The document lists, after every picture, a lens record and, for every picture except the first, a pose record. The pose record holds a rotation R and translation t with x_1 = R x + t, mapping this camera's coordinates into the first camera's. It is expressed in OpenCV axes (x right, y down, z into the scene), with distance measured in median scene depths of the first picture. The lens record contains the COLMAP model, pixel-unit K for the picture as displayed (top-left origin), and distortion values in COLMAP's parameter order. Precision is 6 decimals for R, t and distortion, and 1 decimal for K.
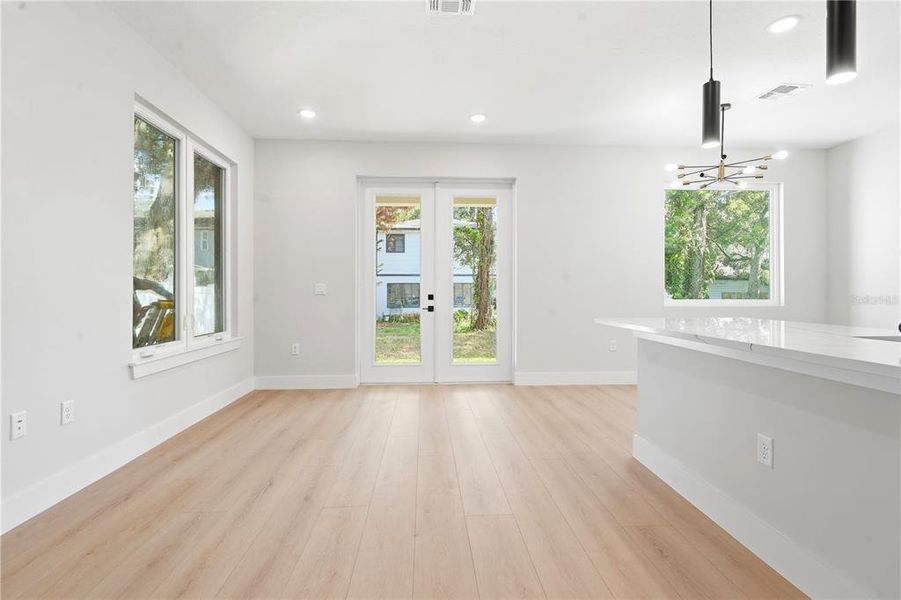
lens RADIAL K [[420.4, 0, 450.5], [0, 420.4, 300.0], [0, 0, 1]] dist [0.000417, -0.001040]
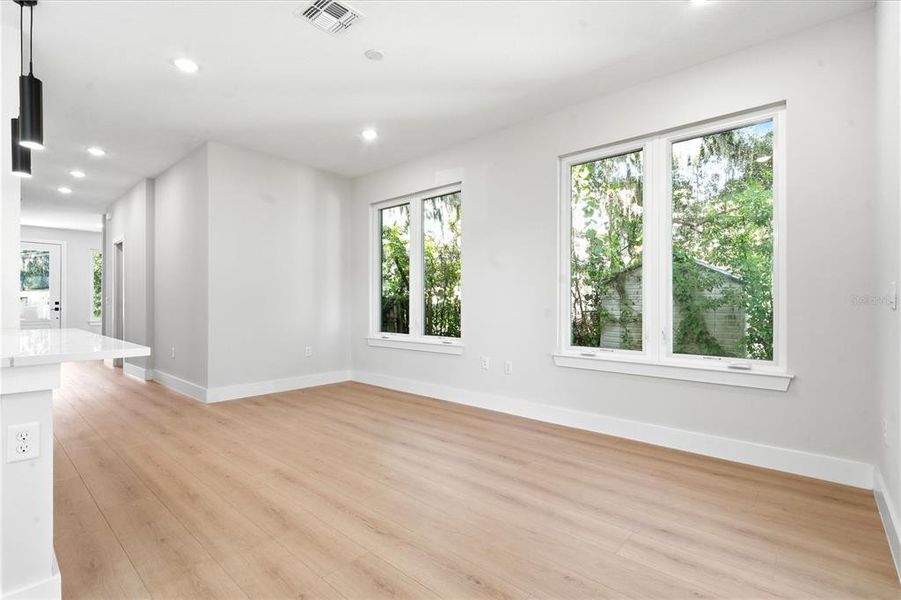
lens RADIAL K [[420.4, 0, 450.5], [0, 420.4, 300.0], [0, 0, 1]] dist [0.000417, -0.001040]
pose [[-0.708388, -0.003855, -0.705812, 0.472899], [-0.012707, 0.999893, 0.007292, -0.033434], [0.705709, 0.014134, -0.708361, 1.745531]]
